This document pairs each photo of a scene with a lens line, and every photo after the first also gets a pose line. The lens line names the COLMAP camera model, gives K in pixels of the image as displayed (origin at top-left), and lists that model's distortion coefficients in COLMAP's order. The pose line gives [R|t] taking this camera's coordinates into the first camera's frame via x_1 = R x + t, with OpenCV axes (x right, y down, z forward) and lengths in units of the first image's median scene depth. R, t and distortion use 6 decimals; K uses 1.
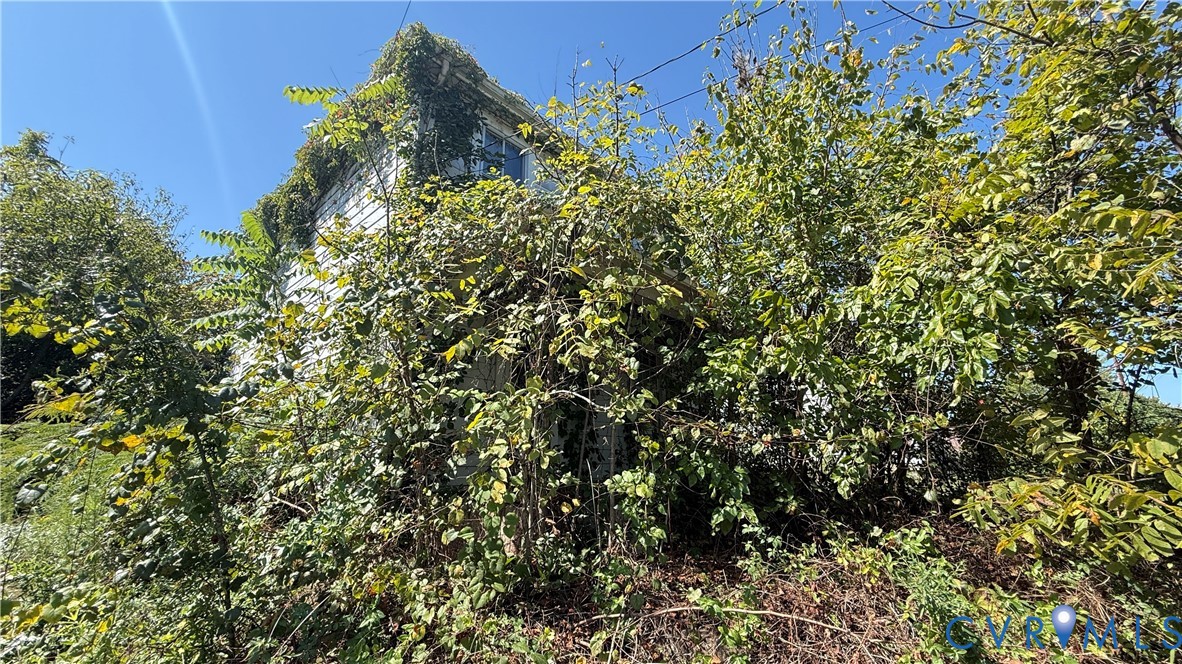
lens RADIAL K [[470.4, 0, 591.0], [0, 470.4, 332.0], [0, 0, 1]] dist [0.000708, 0.000247]
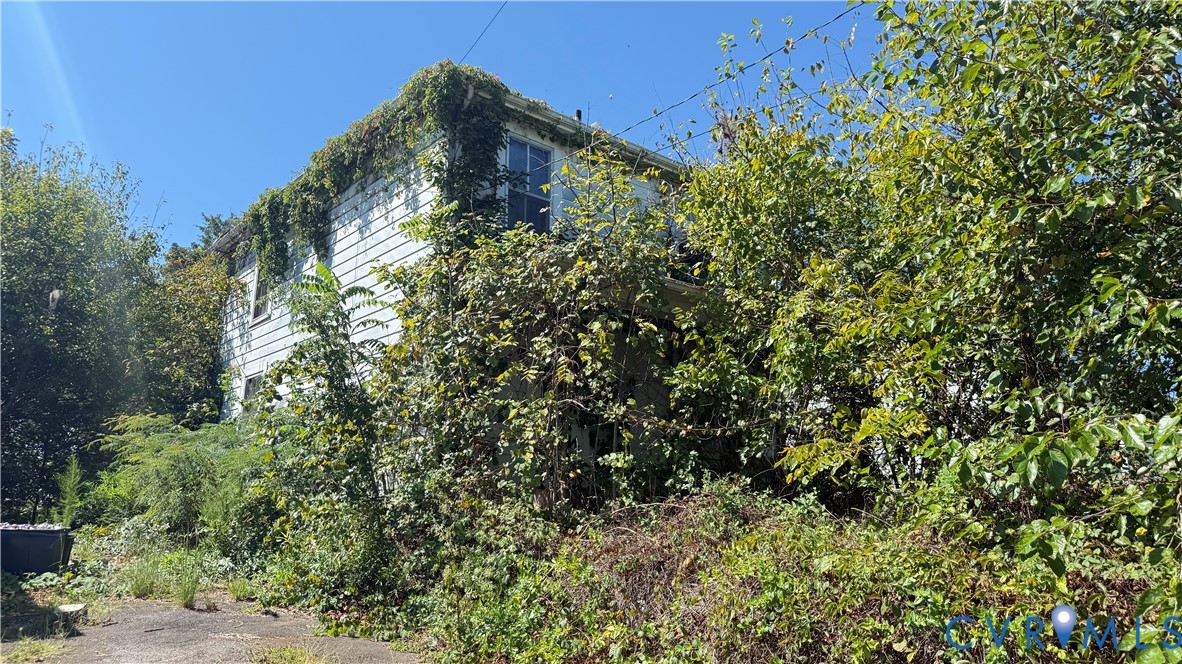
lens RADIAL K [[843.7, 0, 591.0], [0, 843.7, 332.0], [0, 0, 1]] dist [0.016433, -0.001146]
pose [[0.992167, -0.020706, -0.123192, 0.305829], [0.025220, 0.999062, 0.035196, -0.163936], [0.122348, -0.038028, 0.991758, -1.474365]]
